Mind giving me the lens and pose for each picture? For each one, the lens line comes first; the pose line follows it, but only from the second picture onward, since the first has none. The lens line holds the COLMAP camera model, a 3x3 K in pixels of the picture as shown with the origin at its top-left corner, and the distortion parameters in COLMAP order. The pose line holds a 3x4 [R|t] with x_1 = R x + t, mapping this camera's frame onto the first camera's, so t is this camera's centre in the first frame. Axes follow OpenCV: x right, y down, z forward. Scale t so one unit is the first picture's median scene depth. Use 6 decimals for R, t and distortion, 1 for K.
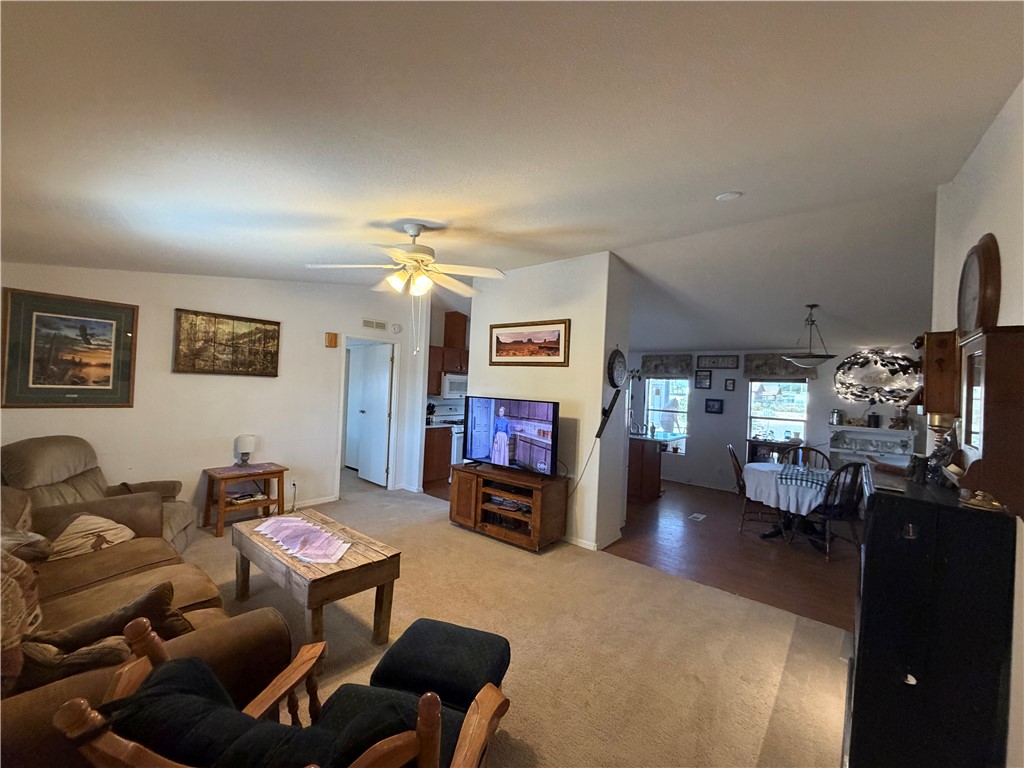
lens RADIAL K [[410.5, 0, 509.8], [0, 410.5, 385.1], [0, 0, 1]] dist [0.002046, 0.000024]
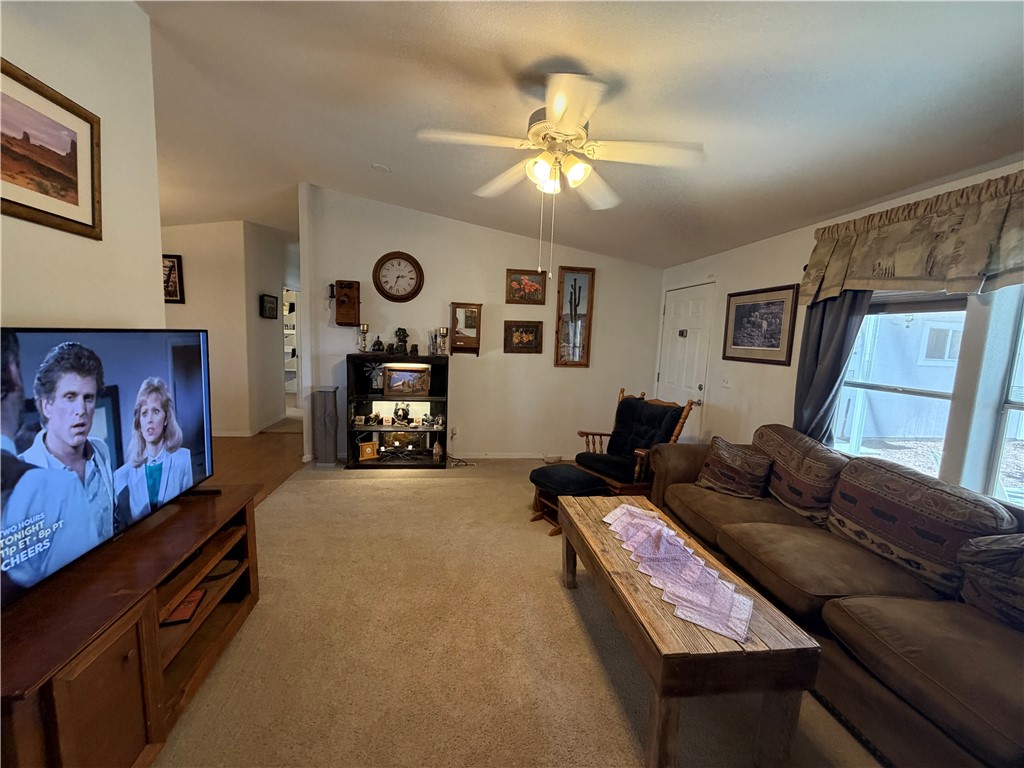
lens RADIAL K [[410.5, 0, 508.6], [0, 410.5, 383.2], [0, 0, 1]] dist [0.002046, 0.000024]
pose [[-0.741877, -0.149620, 0.653630, -0.337199], [-0.072665, 0.986986, 0.143452, 0.005779], [-0.666587, 0.058928, -0.743095, 0.780196]]
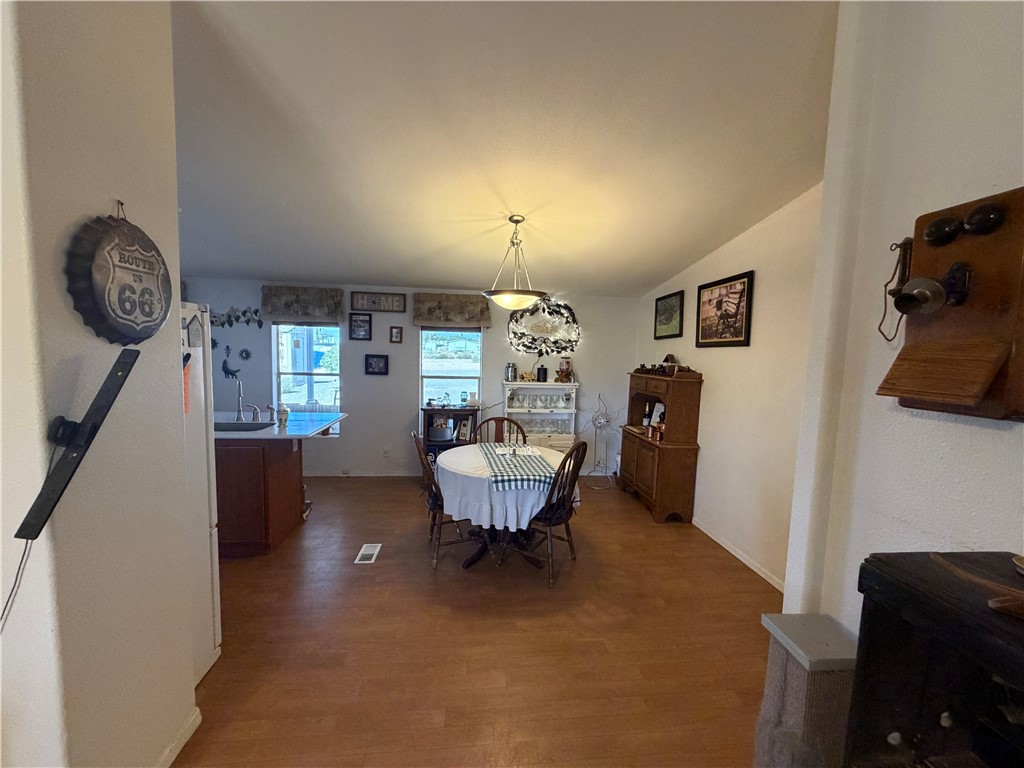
lens RADIAL K [[410.5, 0, 508.6], [0, 410.5, 383.7], [0, 0, 1]] dist [0.002046, 0.000024]
pose [[0.689213, -0.084380, 0.719629, 0.169823], [-0.001719, 0.993002, 0.118081, -0.000477], [-0.724557, -0.082620, 0.684245, 0.420811]]
